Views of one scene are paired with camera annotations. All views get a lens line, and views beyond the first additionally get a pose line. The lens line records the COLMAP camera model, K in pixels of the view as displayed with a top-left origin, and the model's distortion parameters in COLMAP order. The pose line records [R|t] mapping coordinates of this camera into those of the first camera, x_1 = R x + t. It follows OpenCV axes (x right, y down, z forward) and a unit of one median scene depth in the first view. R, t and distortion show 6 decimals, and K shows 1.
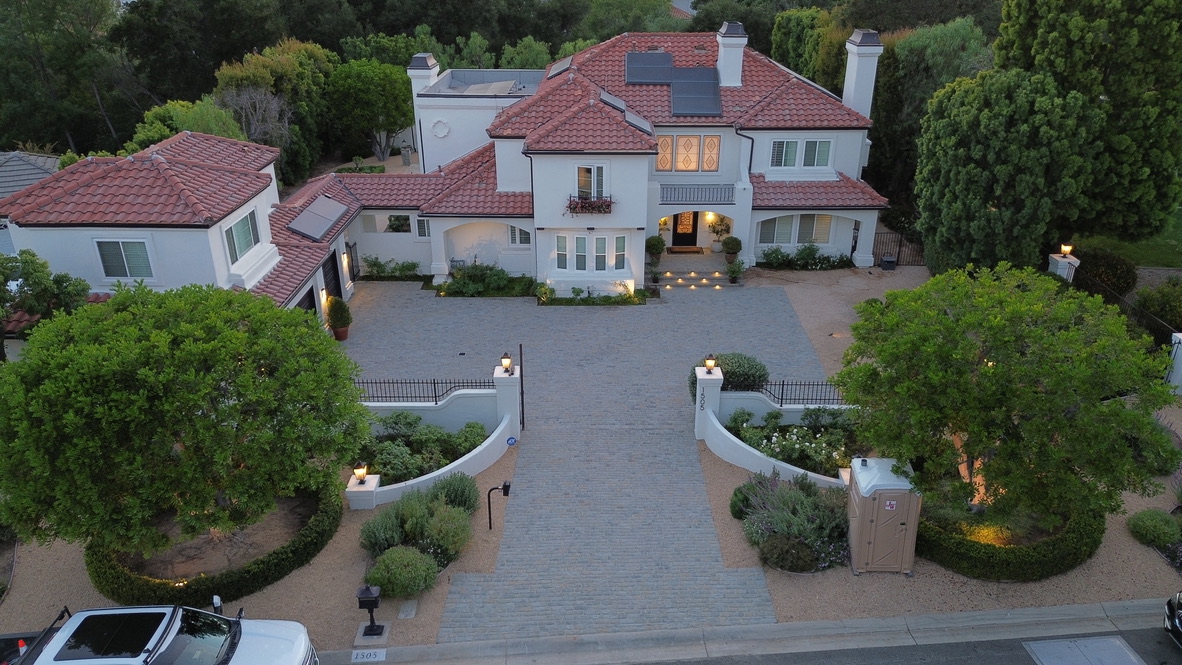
lens RADIAL K [[843.8, 0, 591.0], [0, 843.8, 332.5], [0, 0, 1]] dist [0.049585, -0.000710]
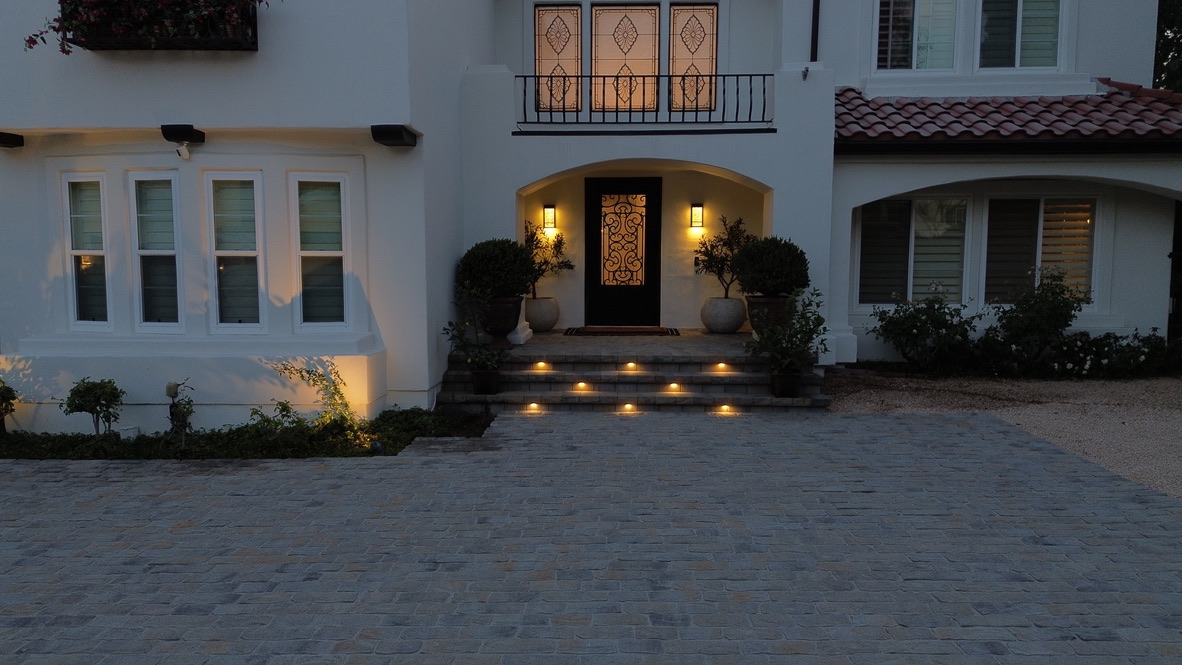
lens RADIAL K [[843.8, 0, 591.0], [0, 843.8, 332.5], [0, 0, 1]] dist [0.049585, -0.000710]
pose [[0.999645, 0.001161, -0.026615, 0.115547], [-0.009714, 0.946155, -0.323569, 0.006979], [0.024806, 0.323713, 0.945830, 0.748249]]
